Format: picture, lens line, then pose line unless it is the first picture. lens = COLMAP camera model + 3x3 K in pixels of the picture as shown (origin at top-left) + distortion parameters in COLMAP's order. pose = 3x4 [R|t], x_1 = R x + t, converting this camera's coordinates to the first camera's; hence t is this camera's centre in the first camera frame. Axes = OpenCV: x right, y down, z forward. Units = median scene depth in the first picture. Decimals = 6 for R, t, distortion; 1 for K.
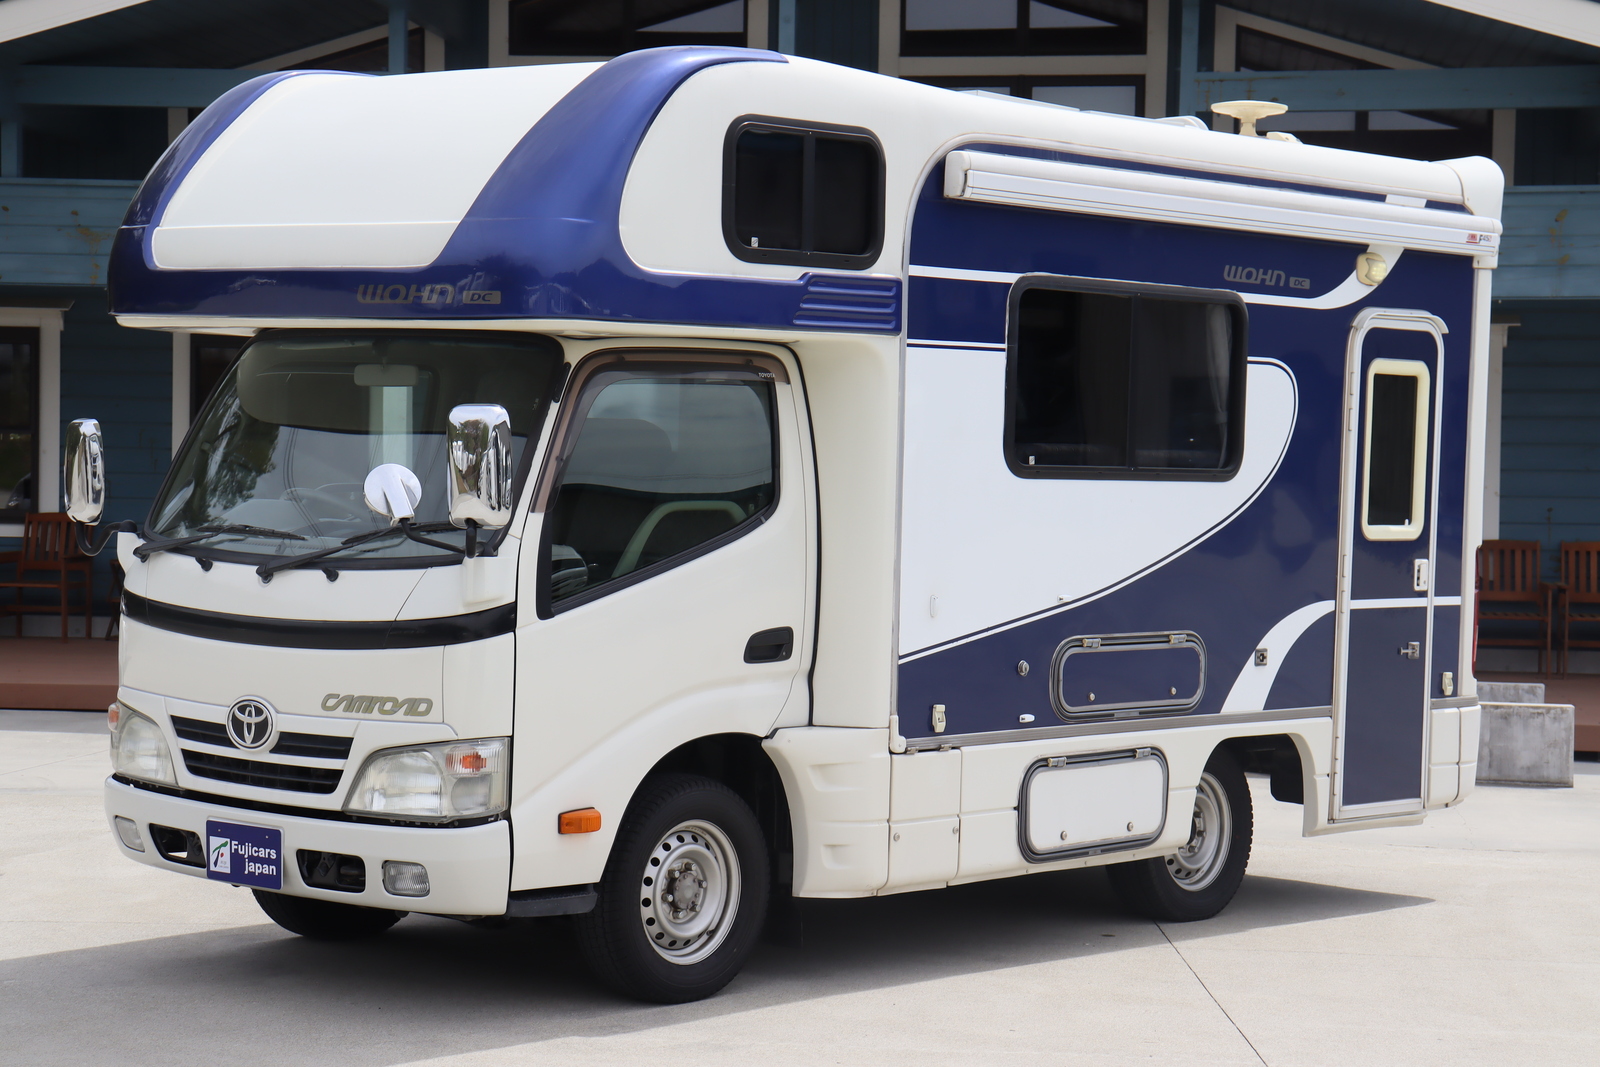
lens RADIAL K [[3612.2, 0, 800.0], [0, 3612.2, 533.5], [0, 0, 1]] dist [-0.226428, 0.009041]
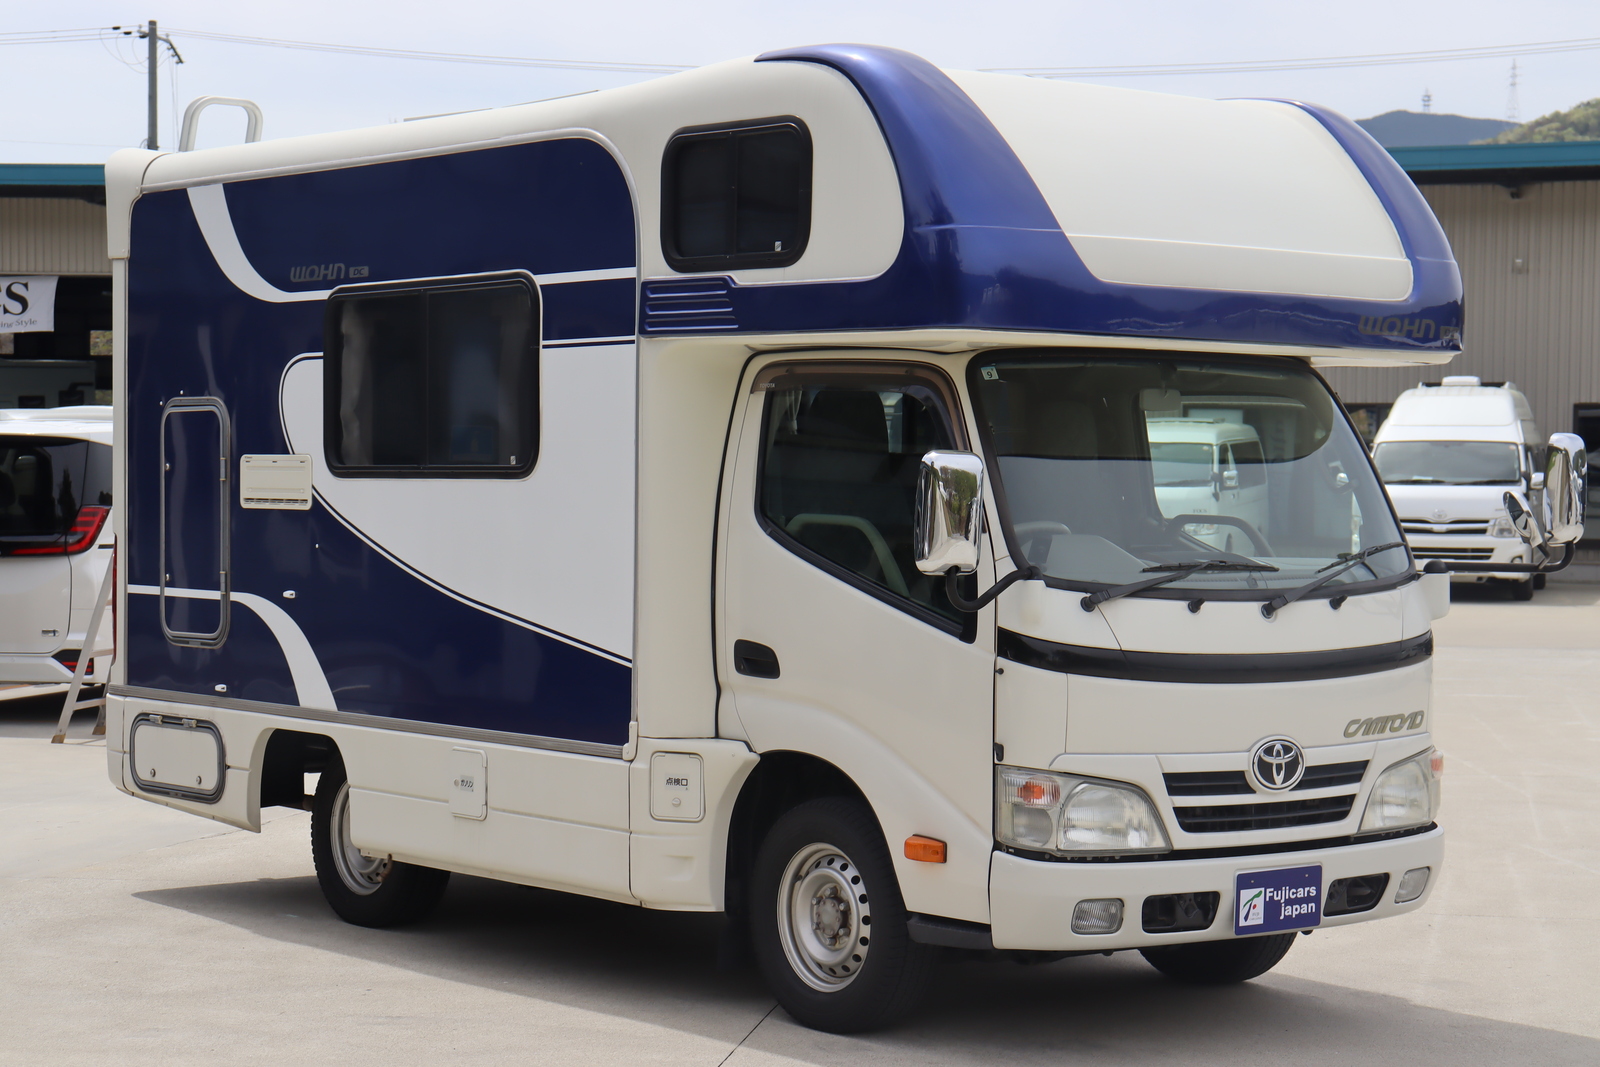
lens RADIAL K [[3293.8, 0, 800.0], [0, 3293.8, 533.5], [0, 0, 1]] dist [0.049520, 0.114731]
pose [[0.195092, -0.051482, 0.979433, -1.047813], [0.021670, 0.998604, 0.048173, -0.054942], [-0.980546, 0.011827, 0.195935, 0.951508]]
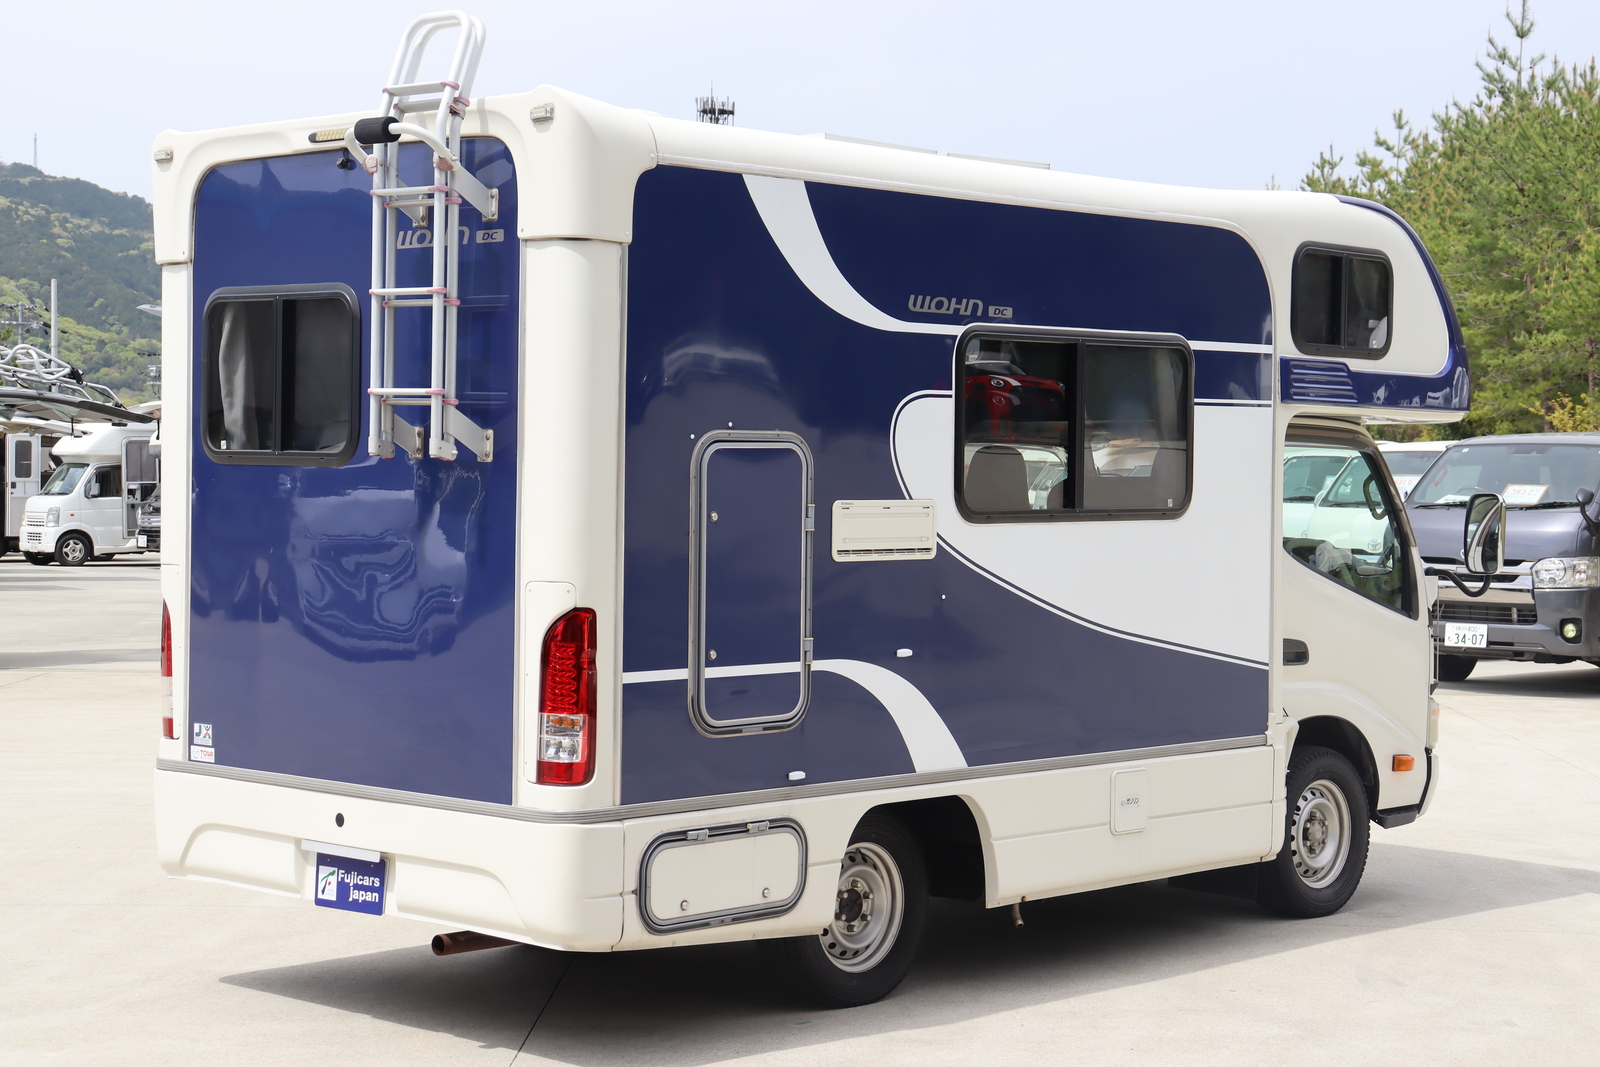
lens RADIAL K [[2896.5, 0, 800.0], [0, 2896.5, 533.5], [0, 0, 1]] dist [-0.067371, -0.040077]
pose [[-0.998034, -0.040558, 0.047775, 0.182289], [-0.038317, 0.998163, 0.046925, -0.063083], [-0.049590, 0.045002, -0.997755, 2.452100]]
